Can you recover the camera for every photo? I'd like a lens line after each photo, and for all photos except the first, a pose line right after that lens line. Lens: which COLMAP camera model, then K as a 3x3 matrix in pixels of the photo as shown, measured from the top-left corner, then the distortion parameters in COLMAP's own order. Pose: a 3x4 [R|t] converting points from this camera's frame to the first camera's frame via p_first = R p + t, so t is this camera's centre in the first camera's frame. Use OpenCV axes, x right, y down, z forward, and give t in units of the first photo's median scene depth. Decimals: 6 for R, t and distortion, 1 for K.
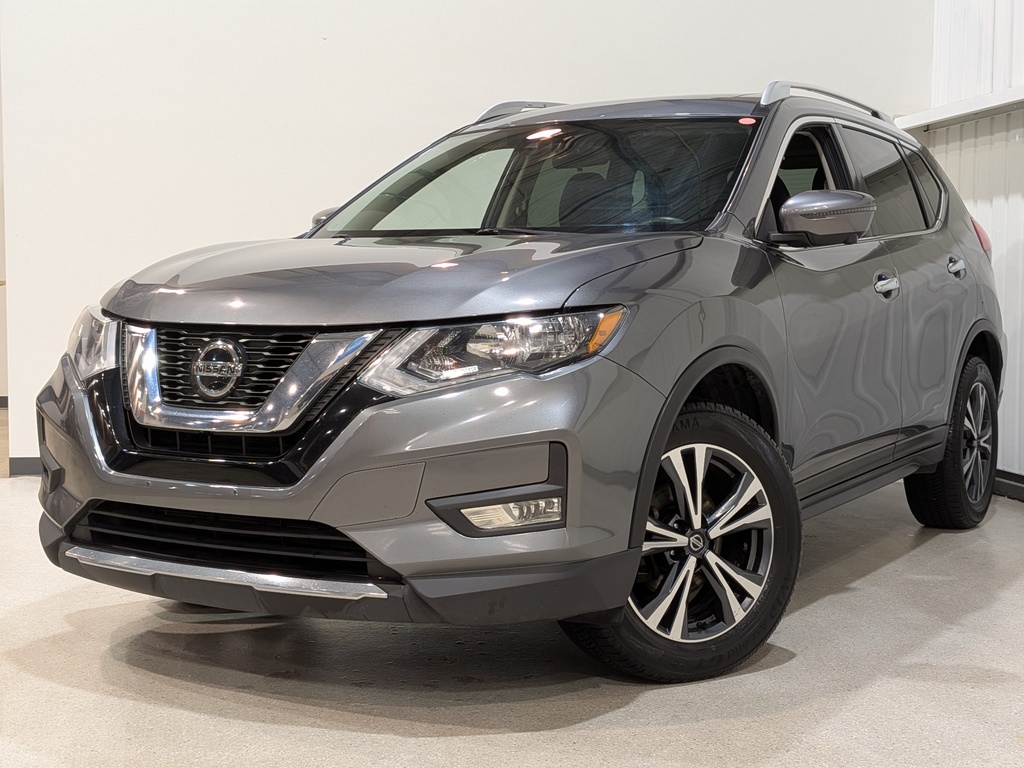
lens RADIAL K [[736.8, 0, 512.0], [0, 736.8, 384.0], [0, 0, 1]] dist [0.009318, -0.006474]
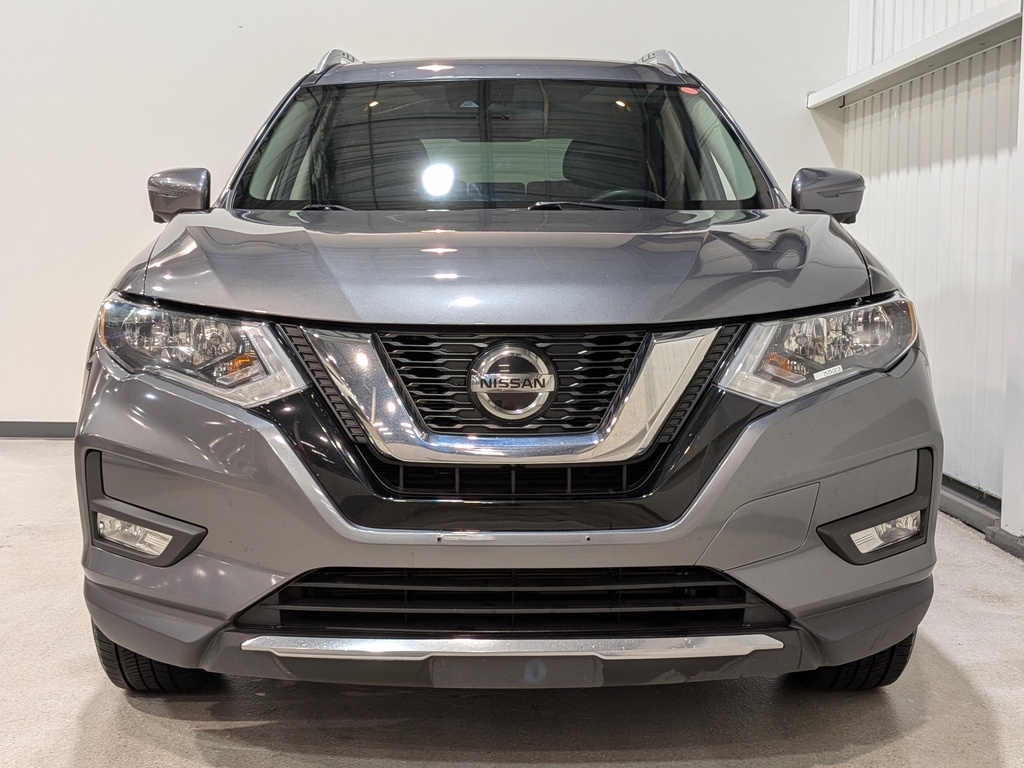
lens RADIAL K [[736.8, 0, 512.0], [0, 736.8, 384.0], [0, 0, 1]] dist [0.009318, -0.006474]
pose [[0.948799, -0.033009, 0.314150, -0.655207], [0.035261, 0.999377, -0.001488, -0.018136], [-0.313905, 0.012490, 0.949372, 0.269321]]
